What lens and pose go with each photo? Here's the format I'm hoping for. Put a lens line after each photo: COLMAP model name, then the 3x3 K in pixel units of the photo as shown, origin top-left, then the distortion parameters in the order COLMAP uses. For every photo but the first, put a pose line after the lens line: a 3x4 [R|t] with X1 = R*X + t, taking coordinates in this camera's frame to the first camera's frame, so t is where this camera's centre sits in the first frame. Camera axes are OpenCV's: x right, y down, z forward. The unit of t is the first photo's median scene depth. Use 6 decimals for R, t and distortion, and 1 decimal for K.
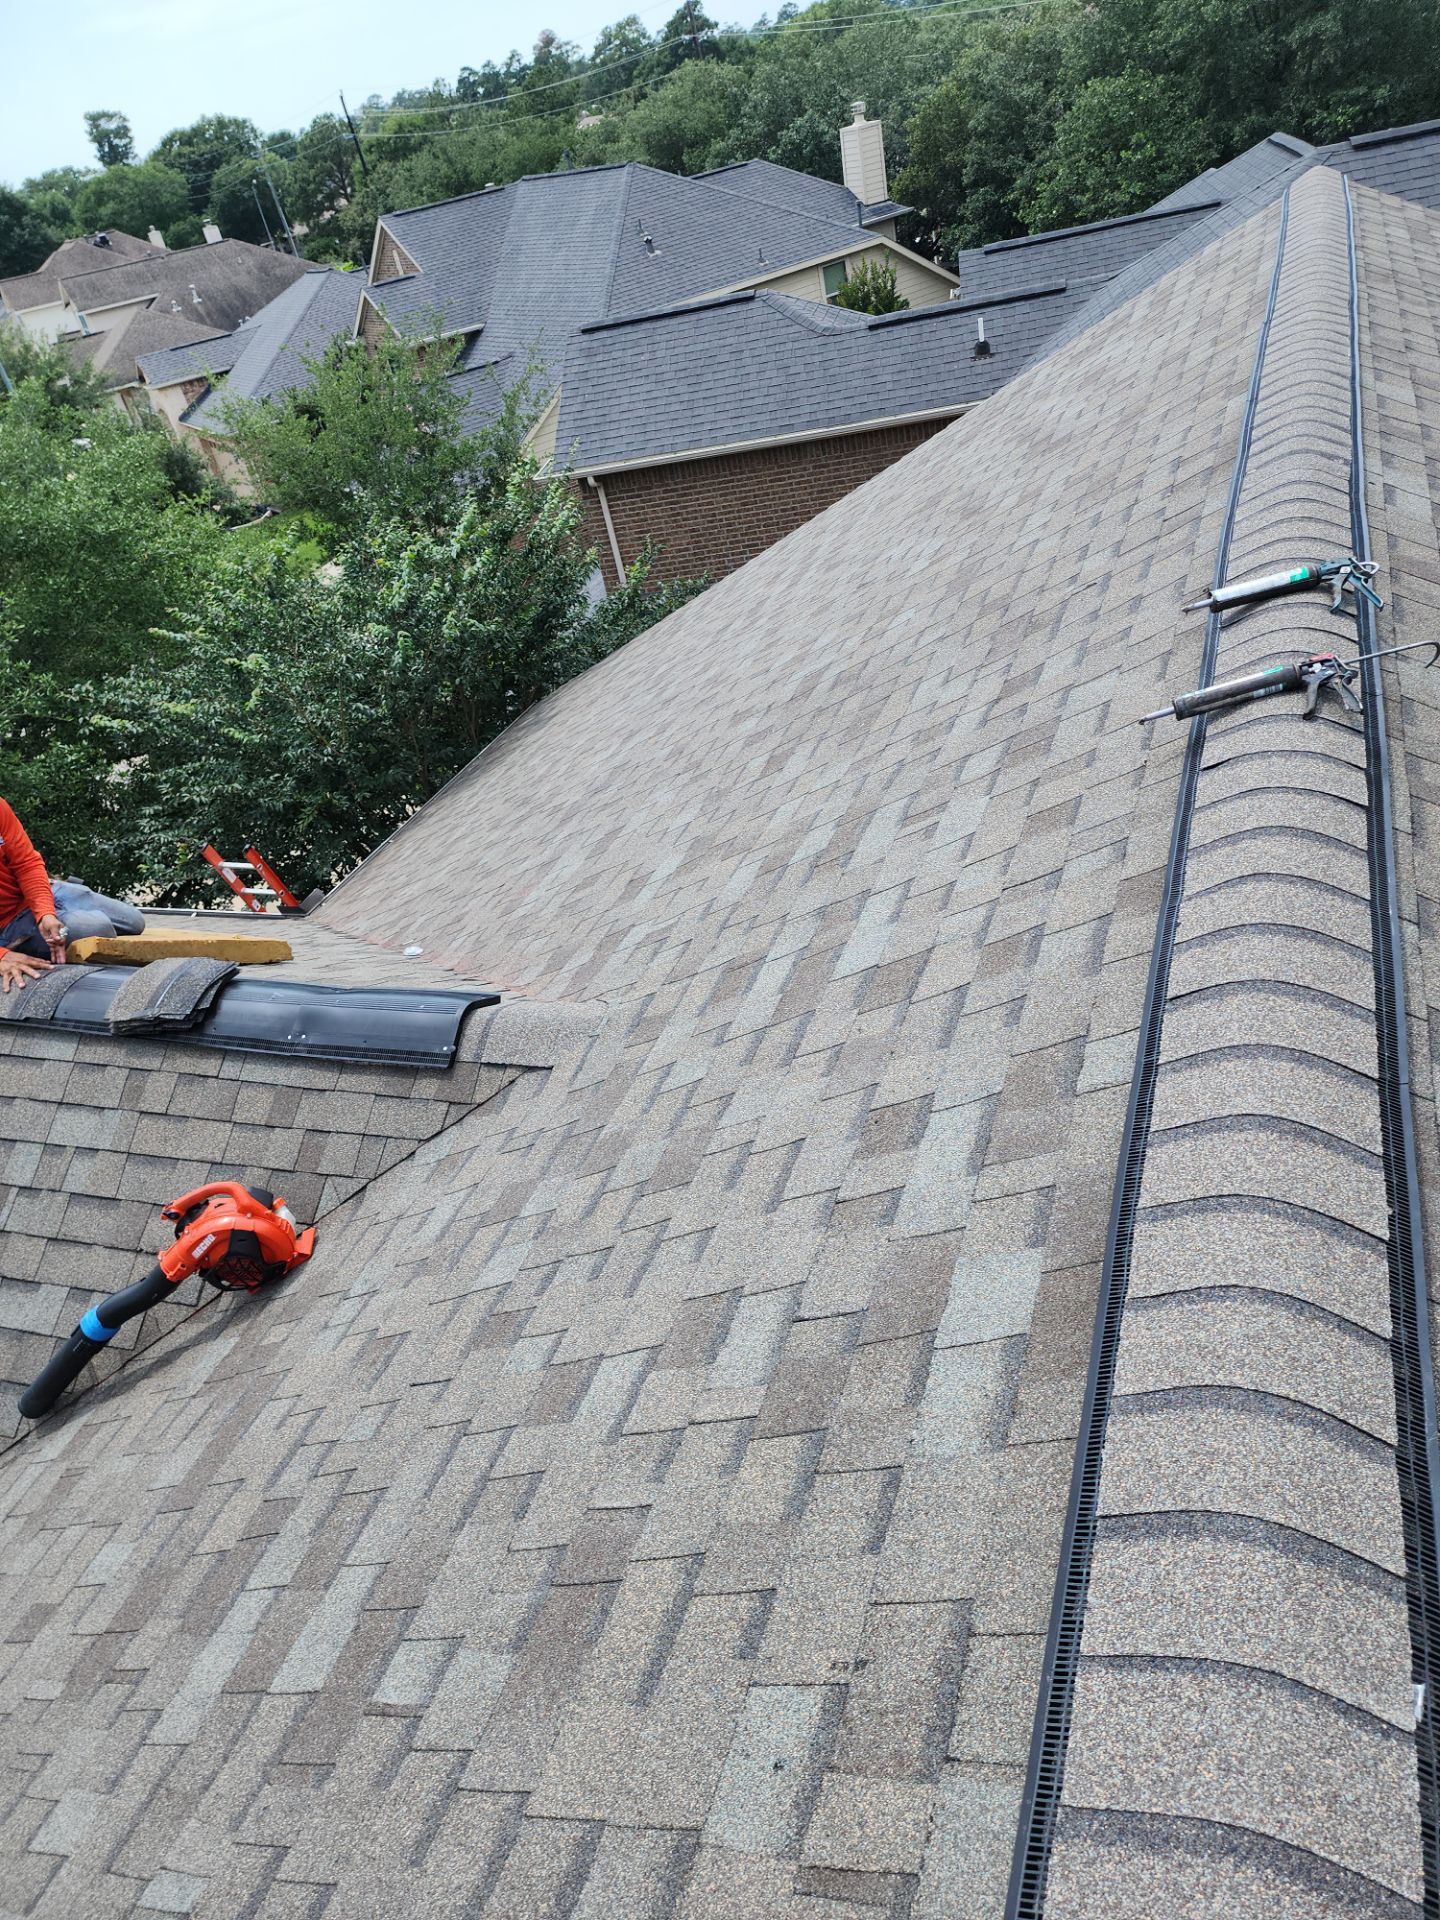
lens RADIAL K [[1305.3, 0, 714.2], [0, 1305.3, 944.8], [0, 0, 1]] dist [0.079769, -0.062459]
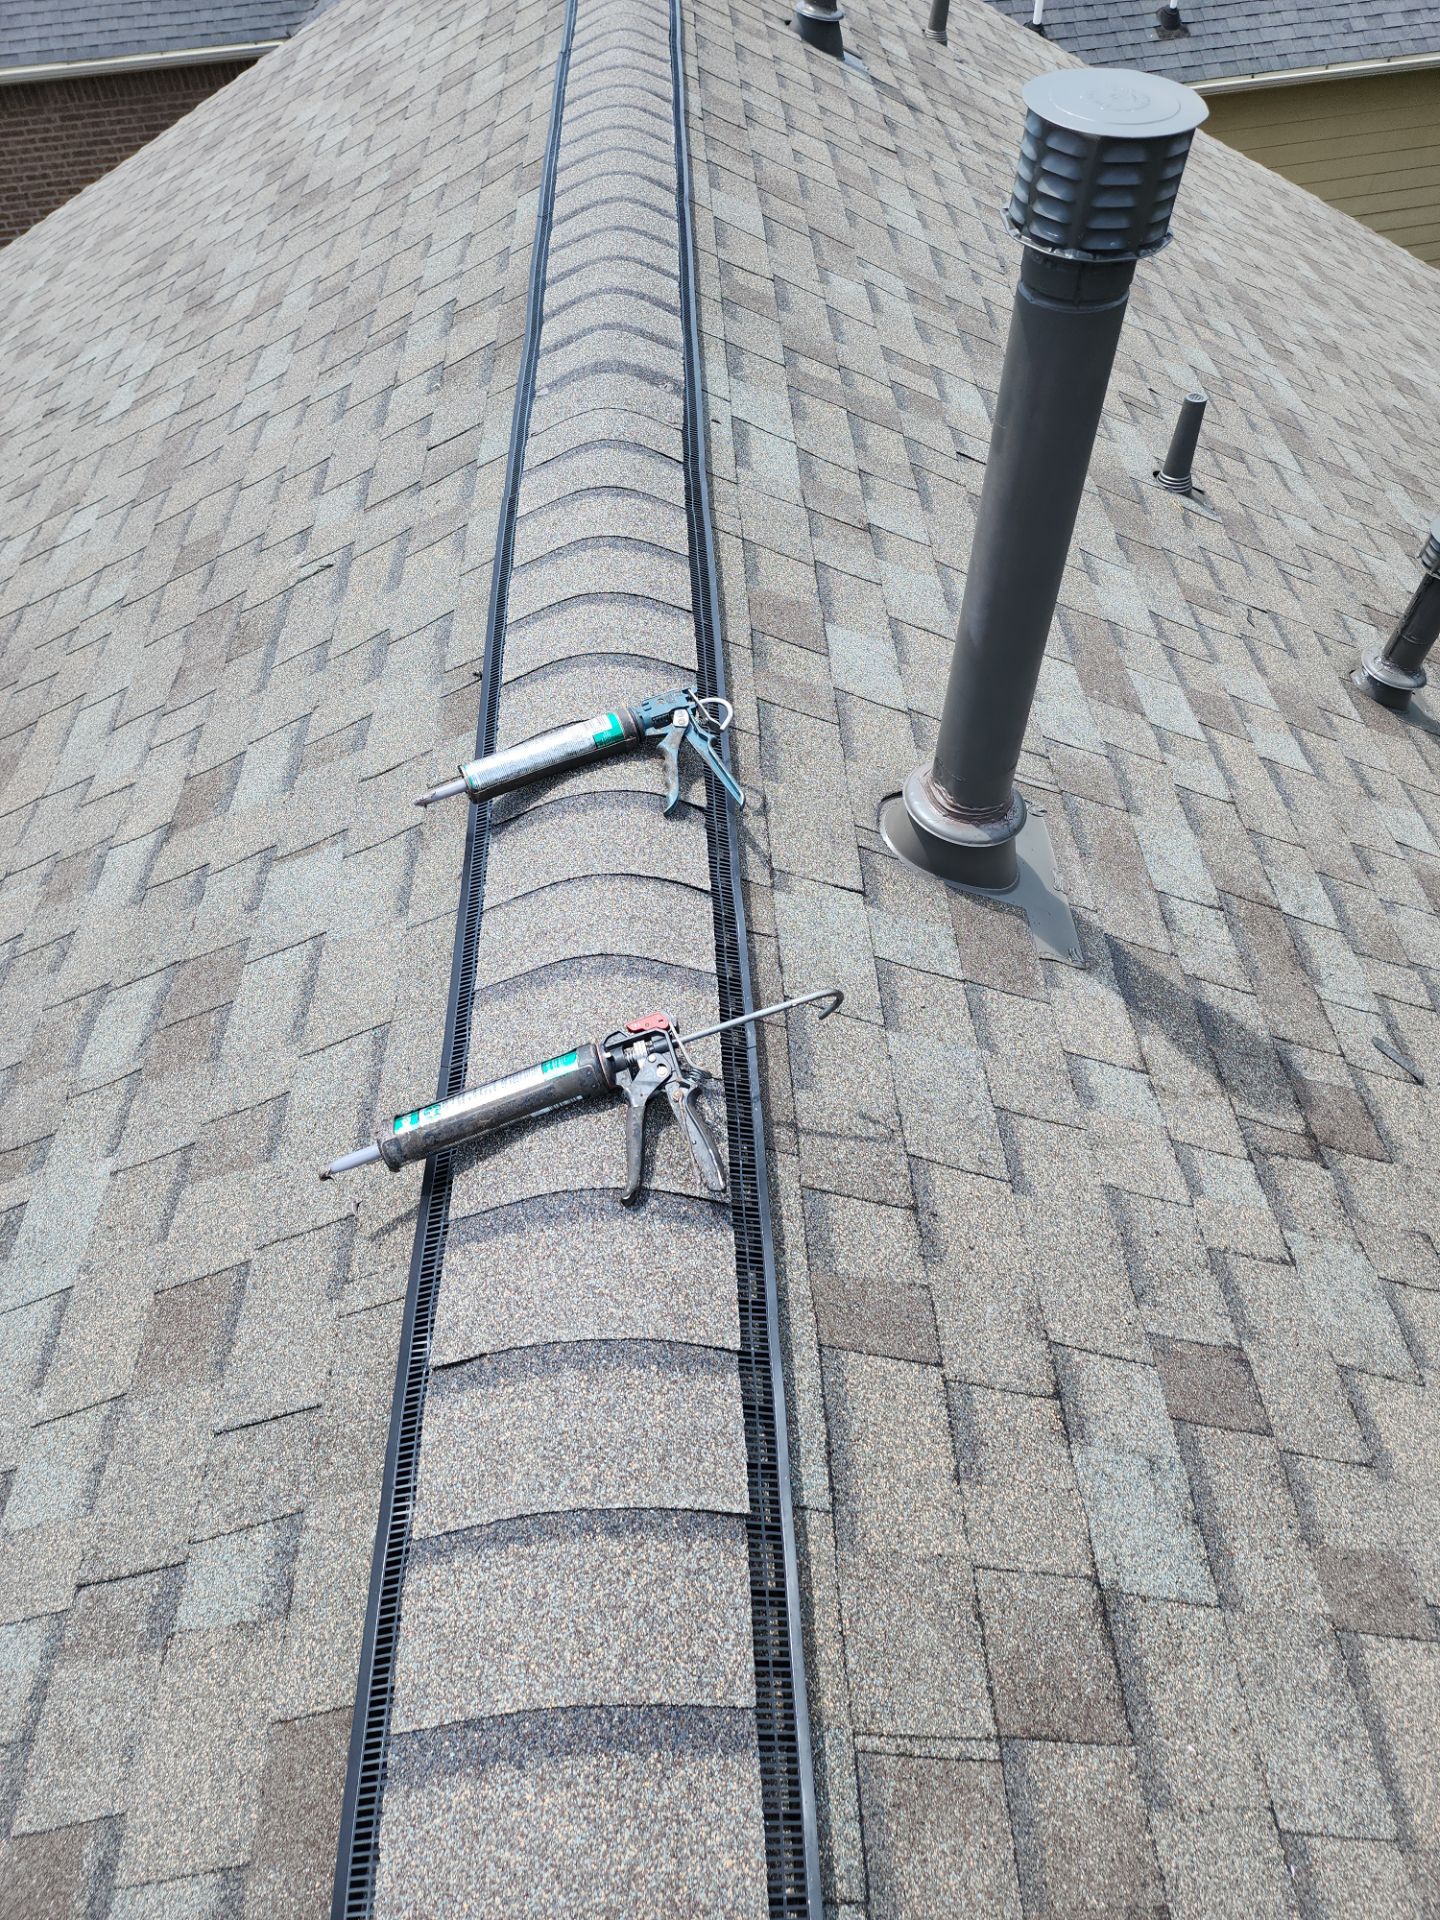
lens RADIAL K [[1305.3, 0, 716.4], [0, 1305.3, 948.7], [0, 0, 1]] dist [0.079769, -0.062459]
pose [[0.909508, -0.175005, 0.377053, 0.163939], [0.087226, 0.967213, 0.238518, -0.201193], [-0.406432, -0.184045, 0.894953, 0.298661]]
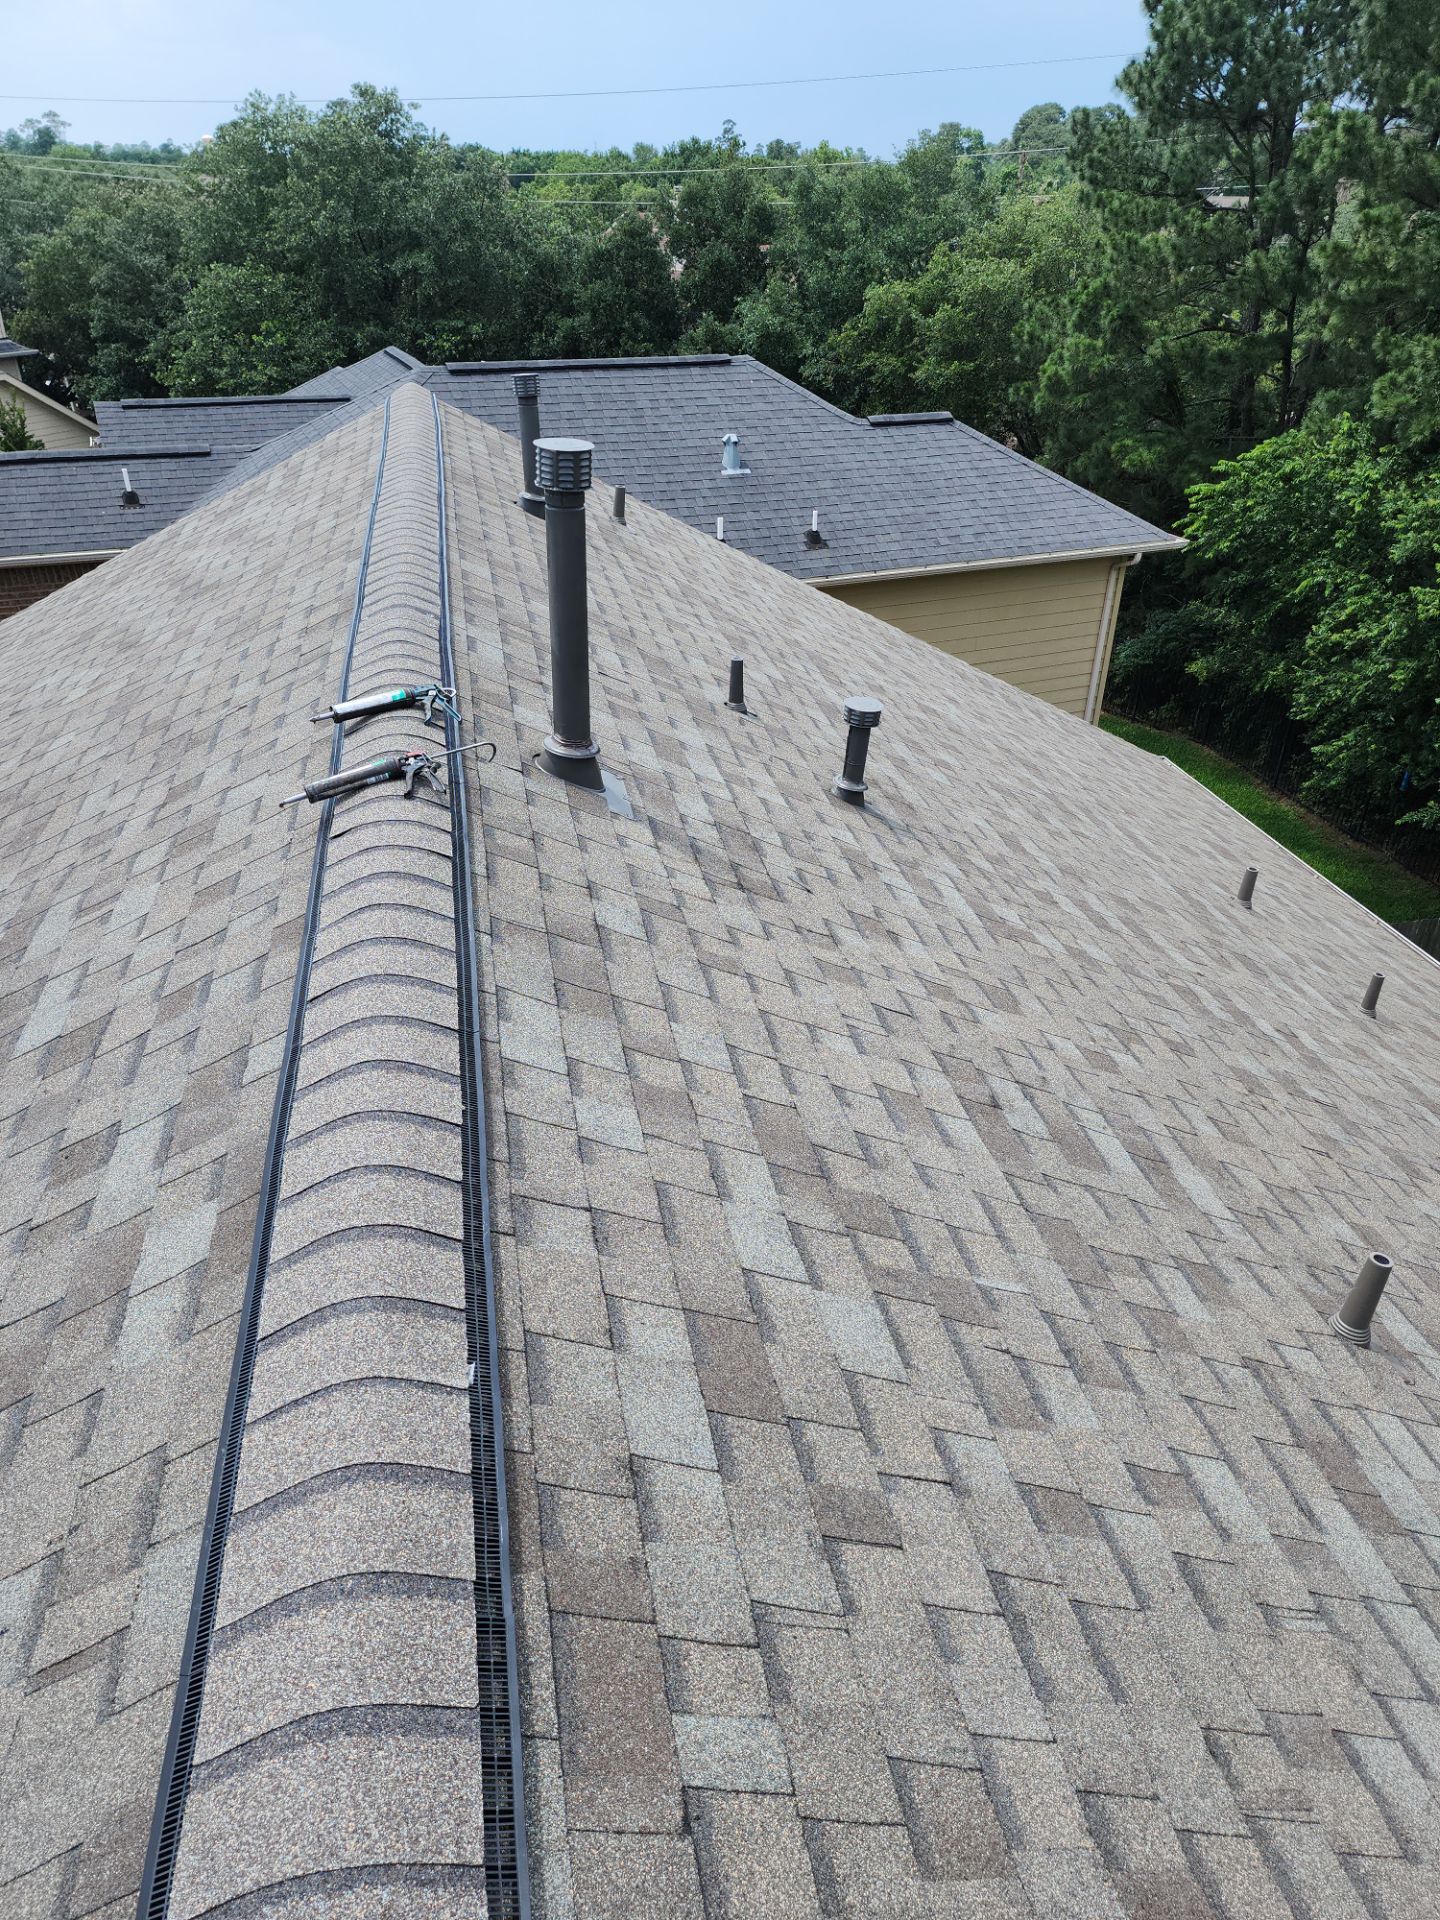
lens RADIAL K [[1305.3, 0, 716.7], [0, 1305.3, 963.4], [0, 0, 1]] dist [0.079769, -0.062459]
pose [[0.836514, -0.085978, 0.541158, -0.003457], [0.138826, 0.988645, -0.057521, 0.055426], [-0.530067, 0.123244, 0.838951, -0.113564]]
